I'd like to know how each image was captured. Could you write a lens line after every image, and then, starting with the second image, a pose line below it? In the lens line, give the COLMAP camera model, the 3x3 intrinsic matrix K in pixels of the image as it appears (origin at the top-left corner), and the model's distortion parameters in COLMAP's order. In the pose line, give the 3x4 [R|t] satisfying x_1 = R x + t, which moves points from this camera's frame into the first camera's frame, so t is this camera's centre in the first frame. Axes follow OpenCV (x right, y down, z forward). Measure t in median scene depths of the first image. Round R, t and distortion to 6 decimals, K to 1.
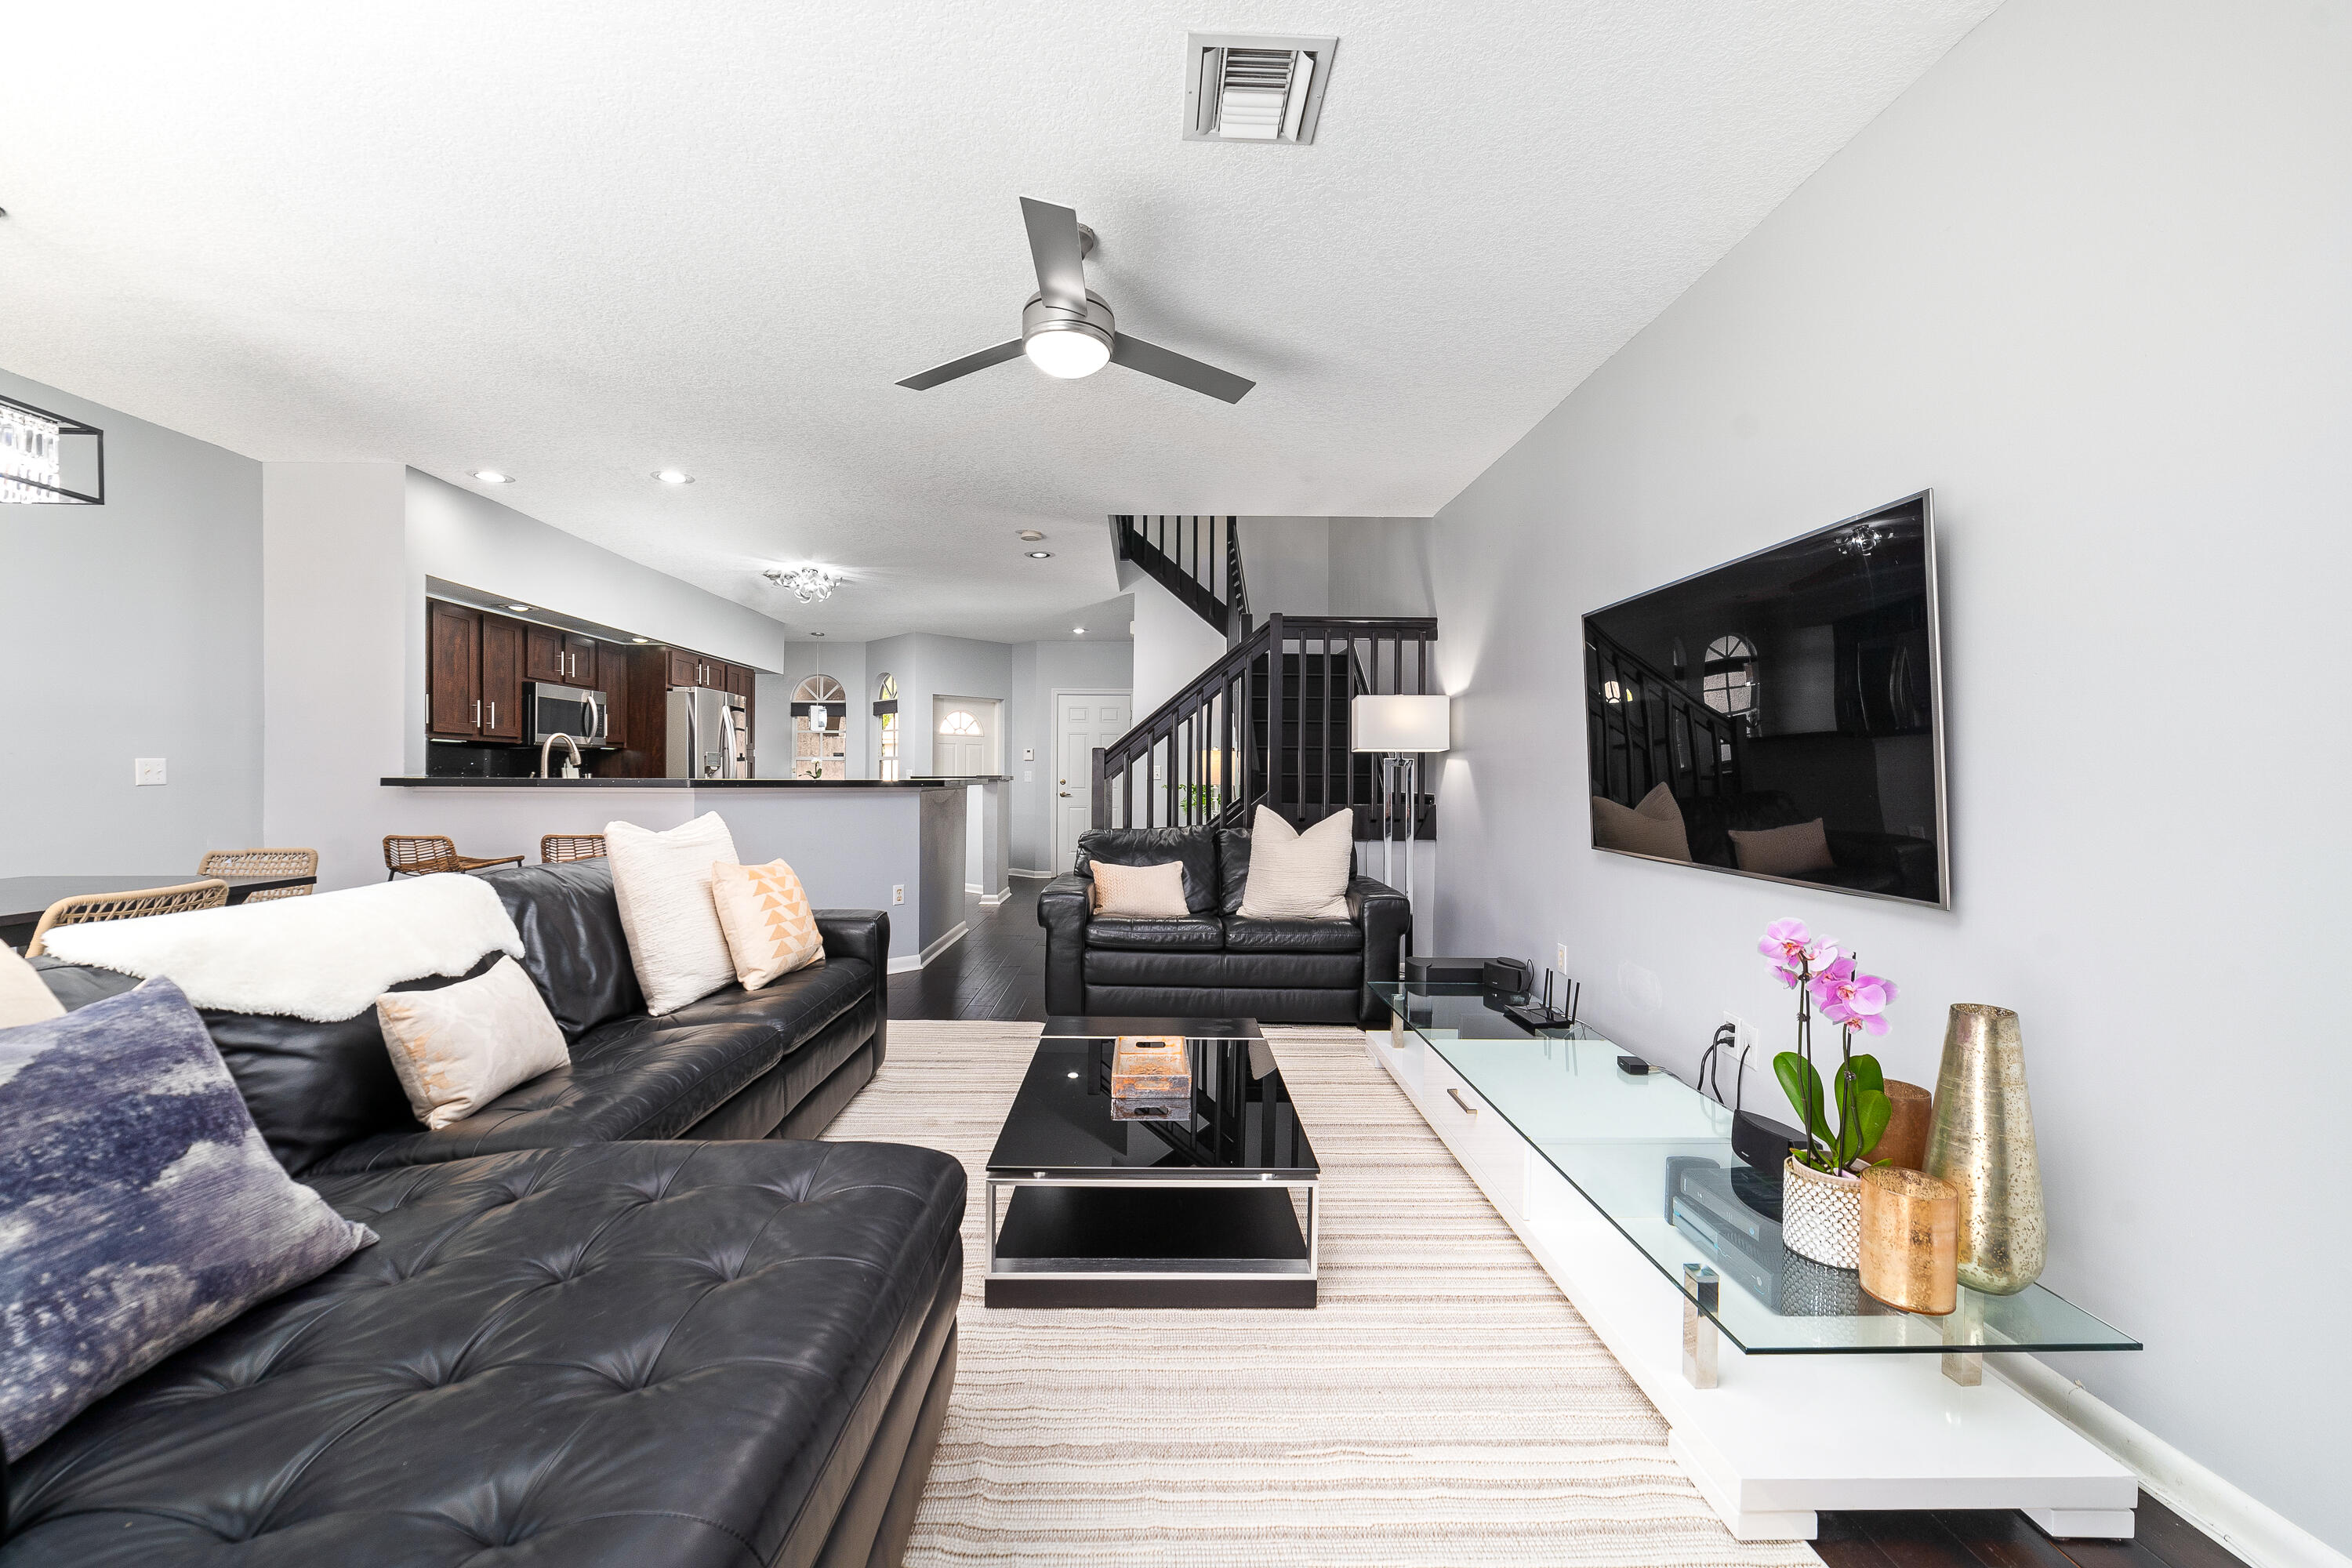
lens RADIAL K [[919.8, 0, 1175.8], [0, 919.8, 785.4], [0, 0, 1]] dist [-0.021003, 0.003111]
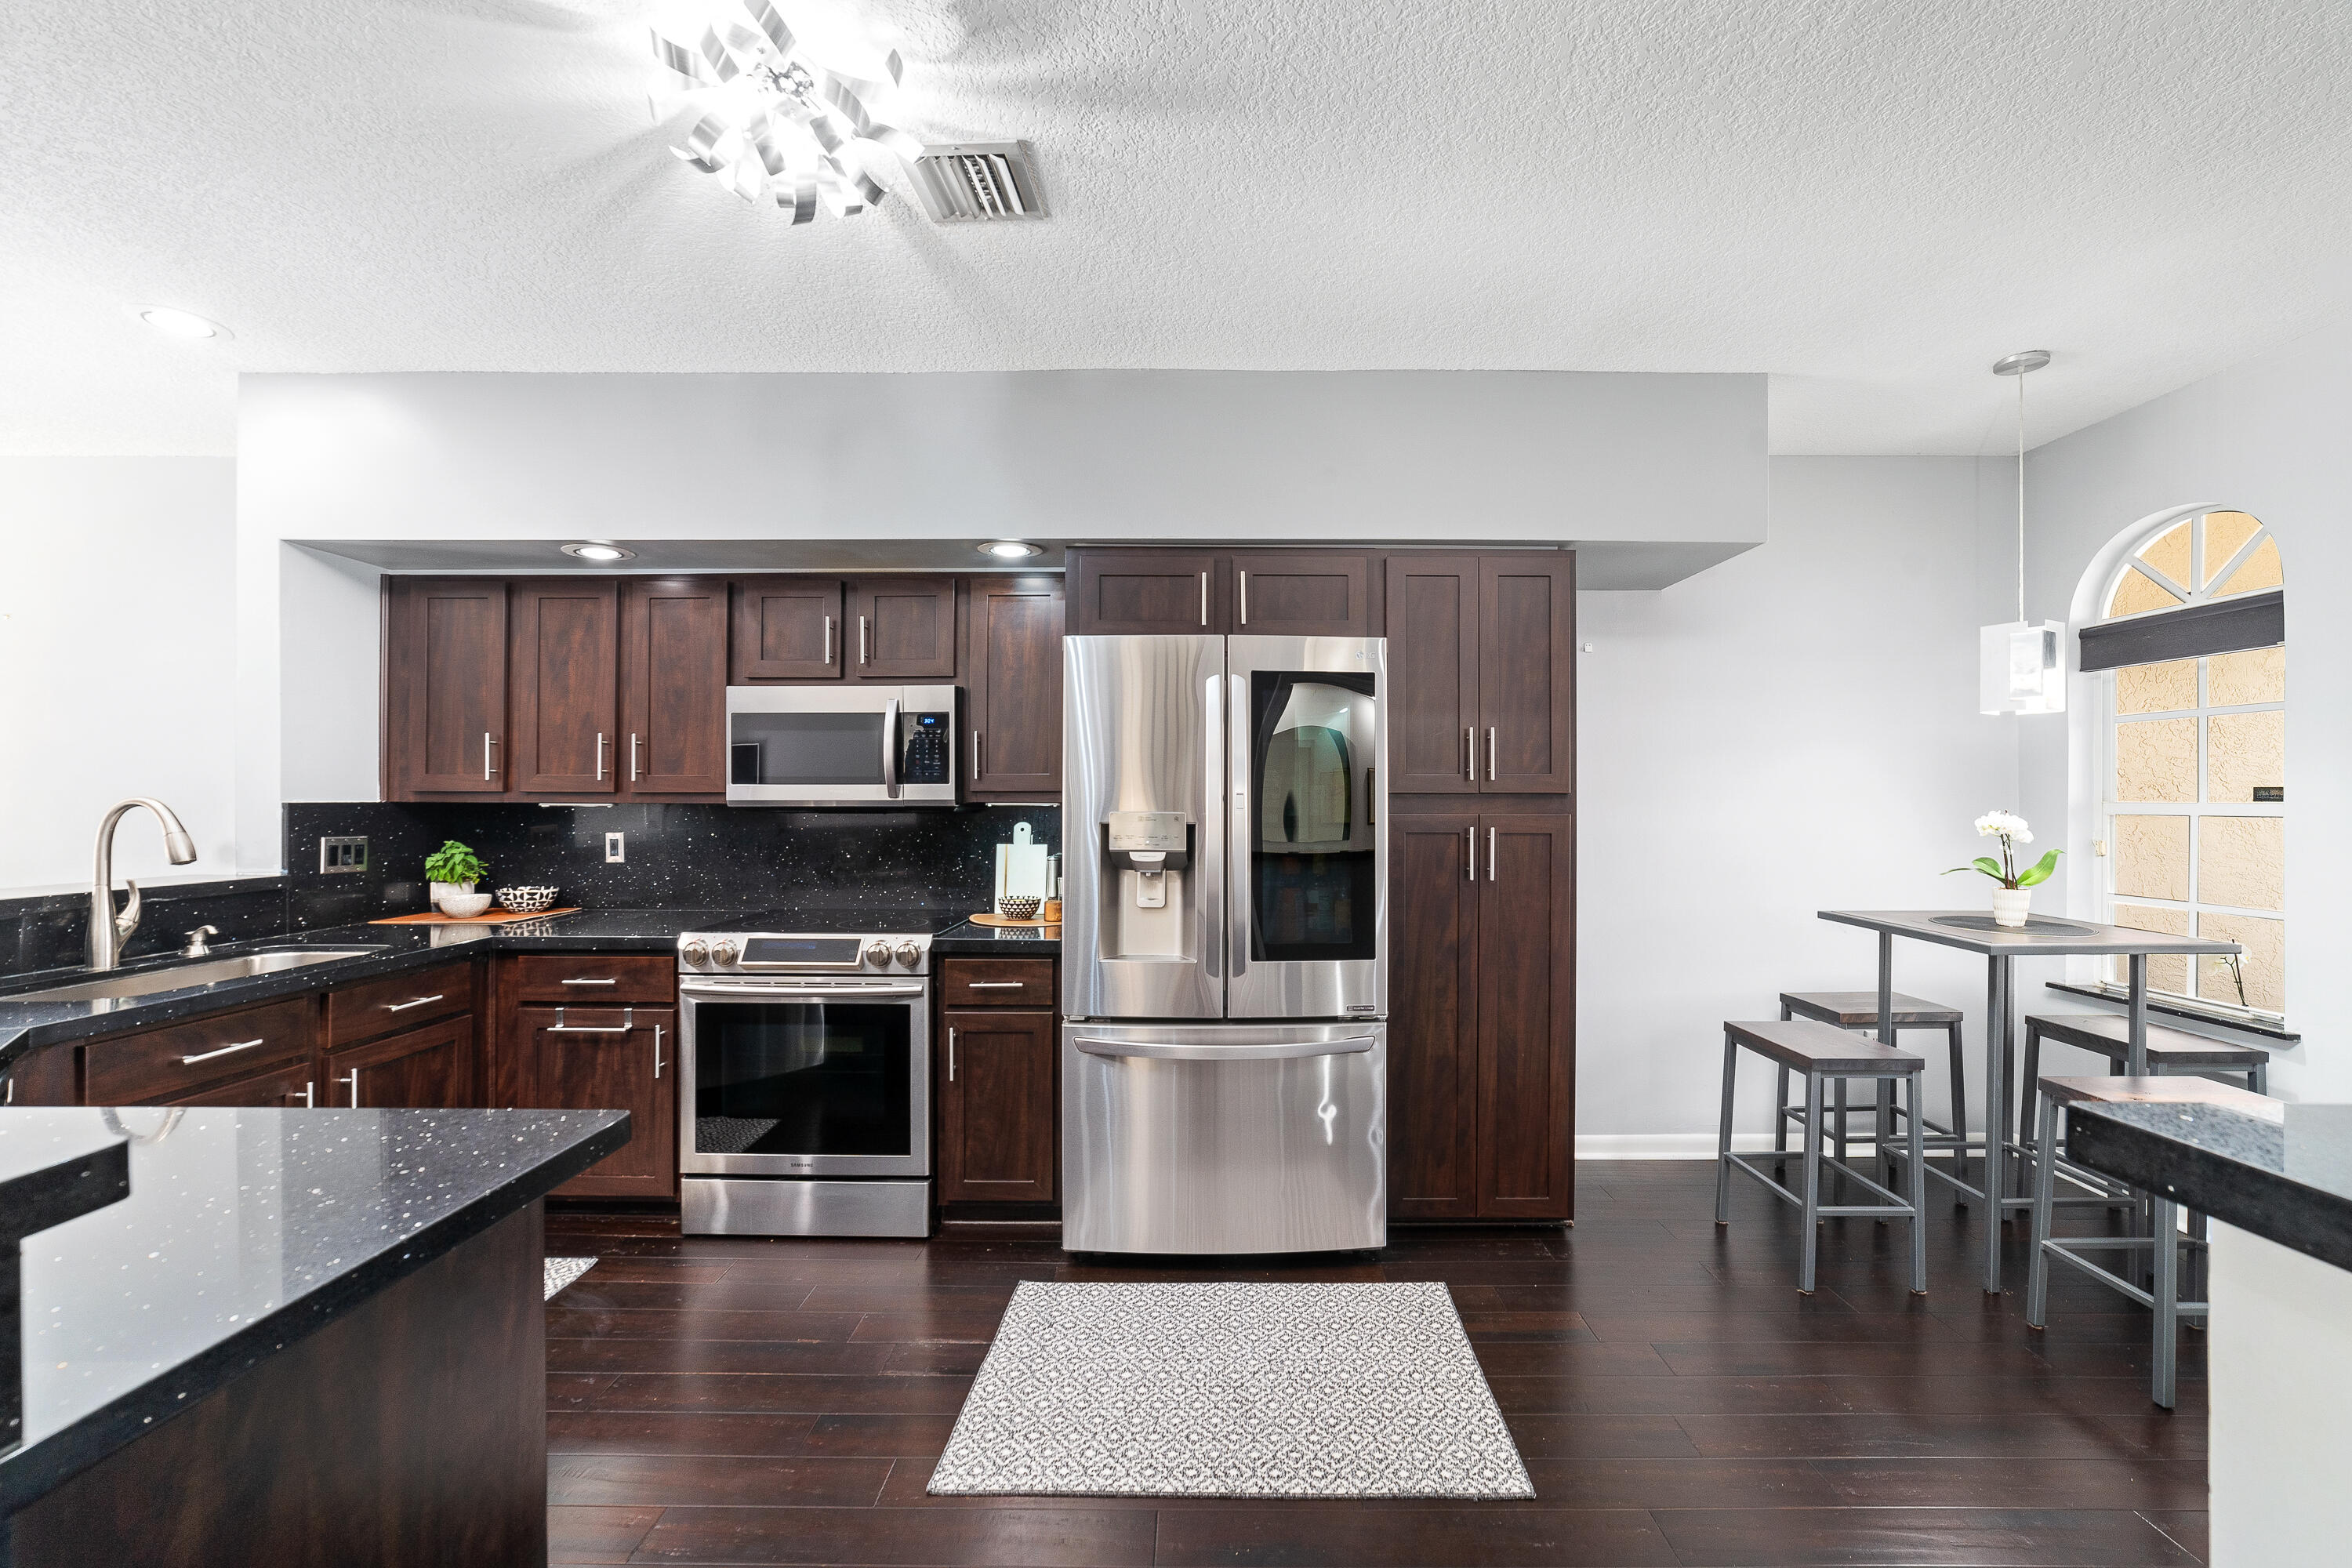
lens RADIAL K [[919.8, 0, 1186.9], [0, 919.8, 801.5], [0, 0, 1]] dist [-0.021003, 0.003111]
pose [[-0.033872, -0.012142, -0.999352, -0.263068], [-0.016697, 0.999794, -0.011582, -0.062385], [0.999287, 0.016294, -0.034068, 1.785081]]
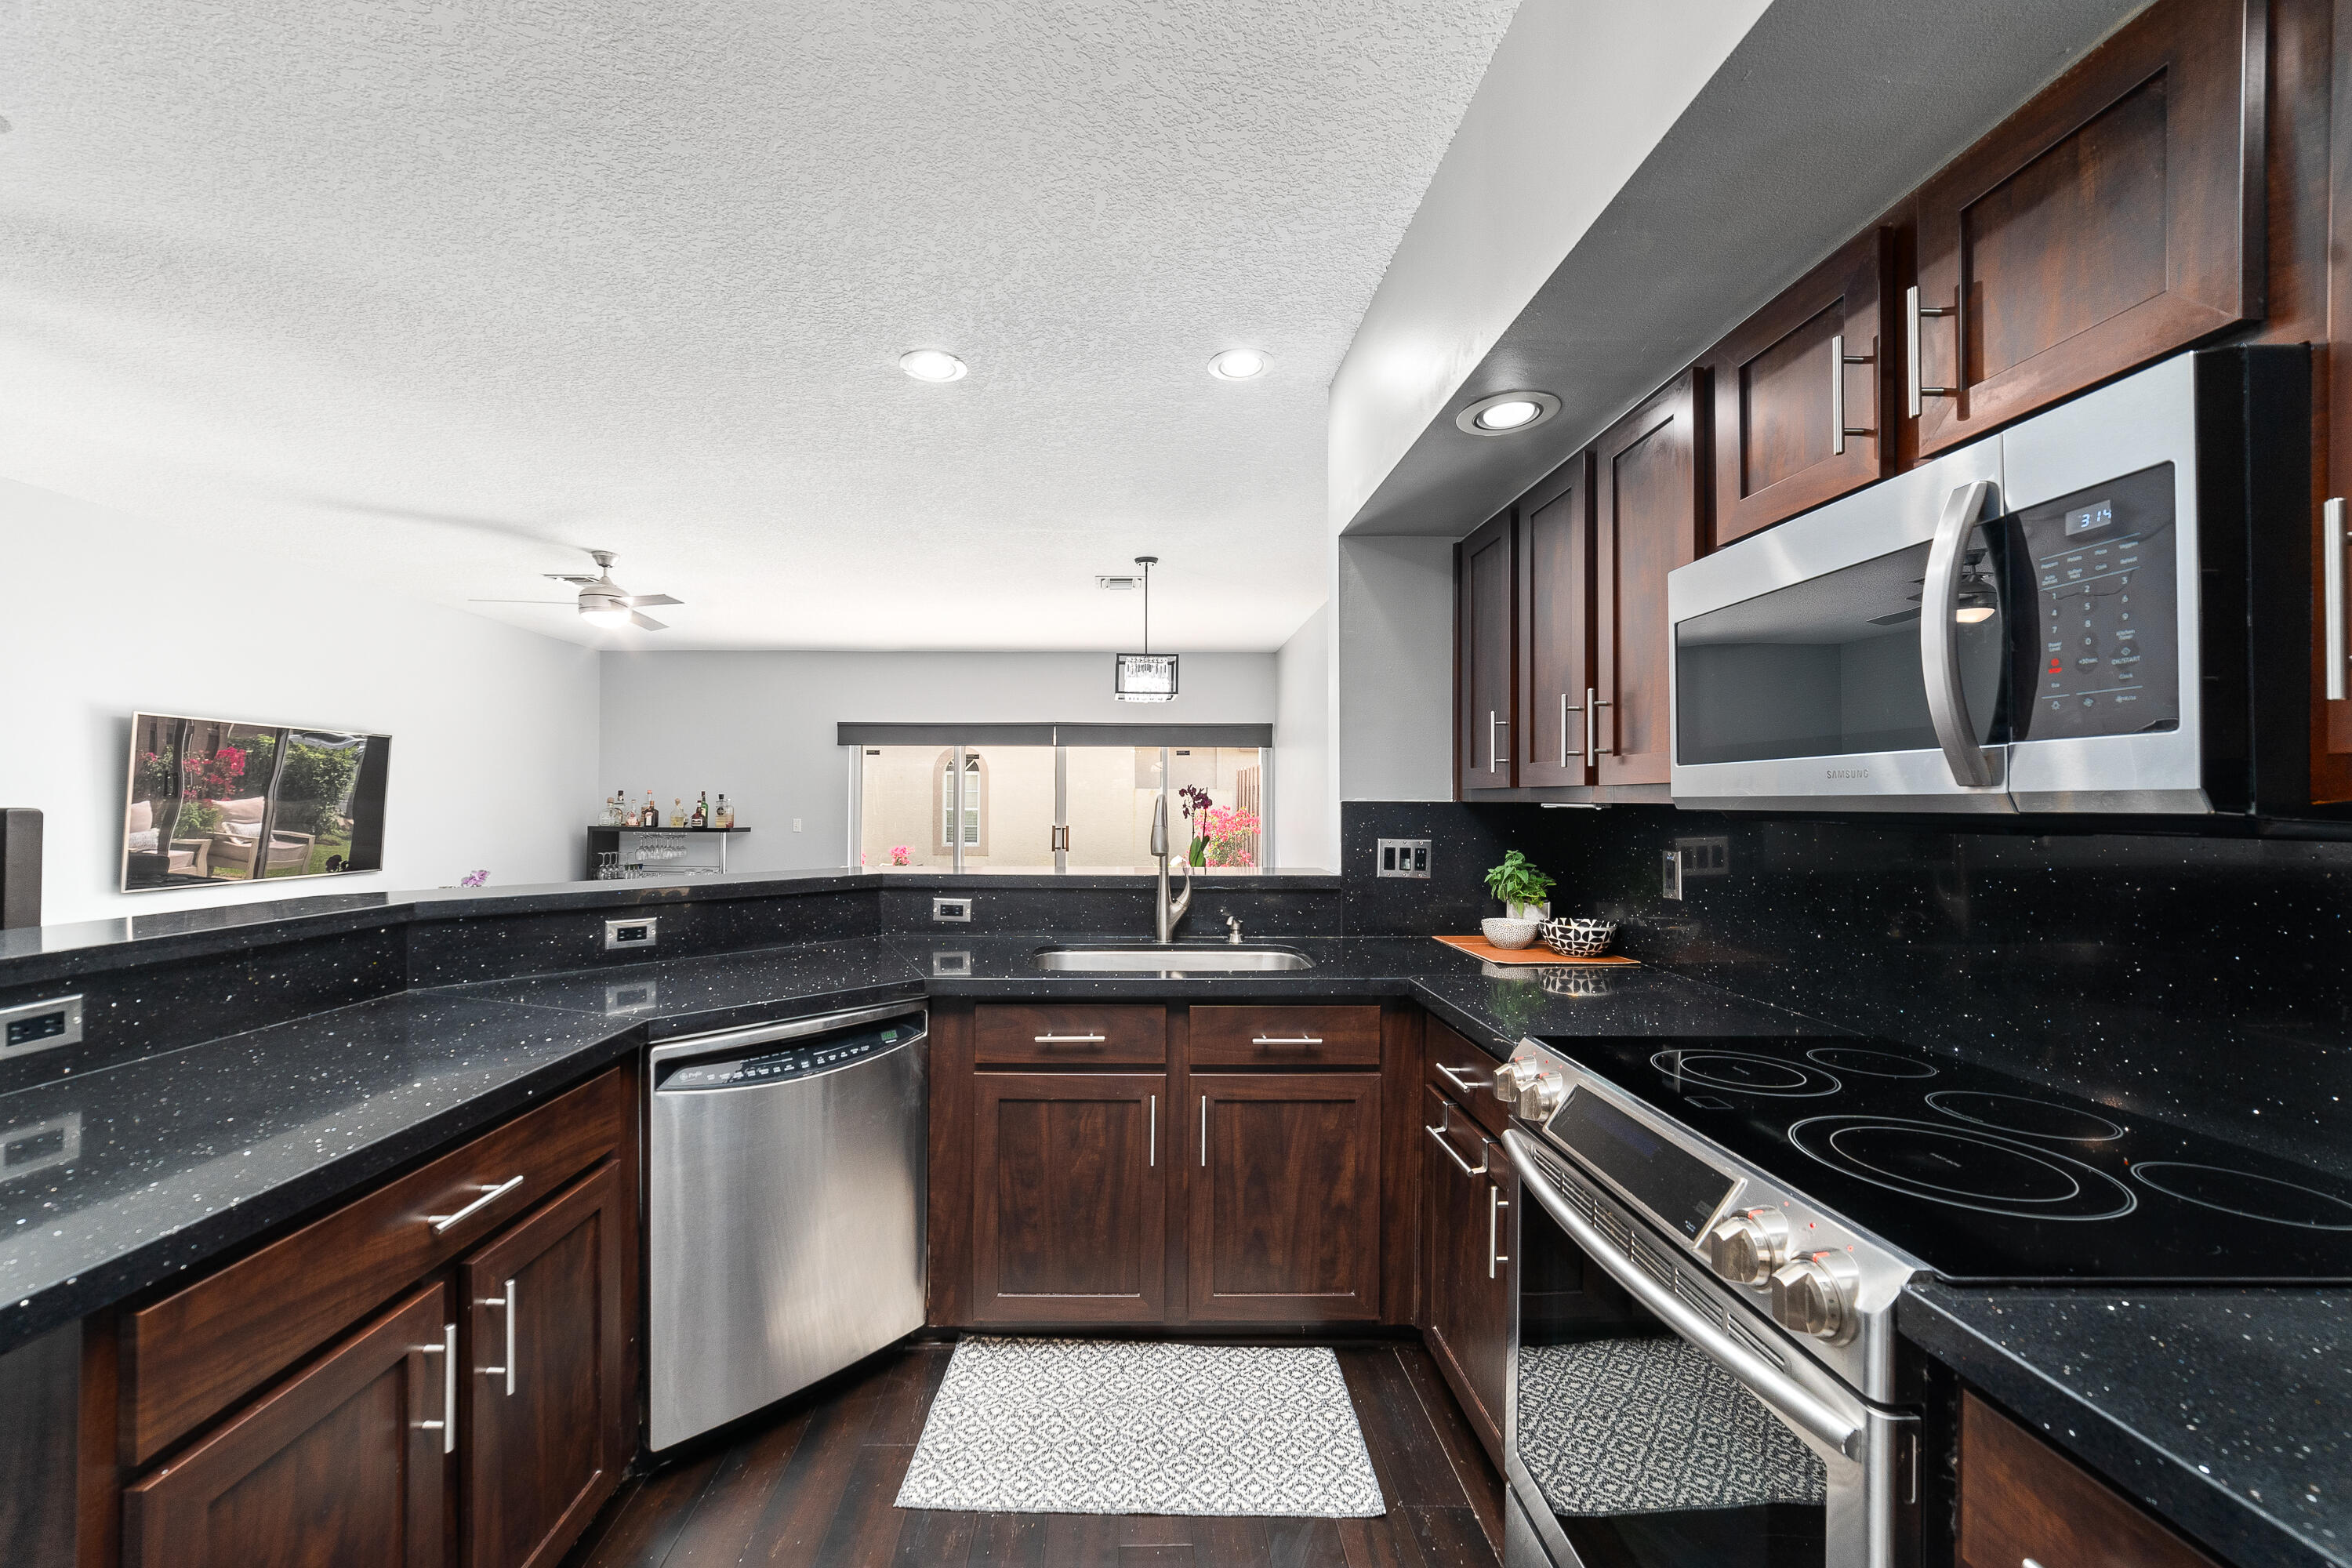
lens RADIAL K [[919.8, 0, 1137.5], [0, 919.8, 791.2], [0, 0, 1]] dist [-0.021003, 0.003111]
pose [[-0.999567, -0.015966, 0.024716, -0.743798], [-0.015858, 0.999864, 0.004547, -0.066169], [-0.024785, 0.004153, -0.999684, 1.766625]]
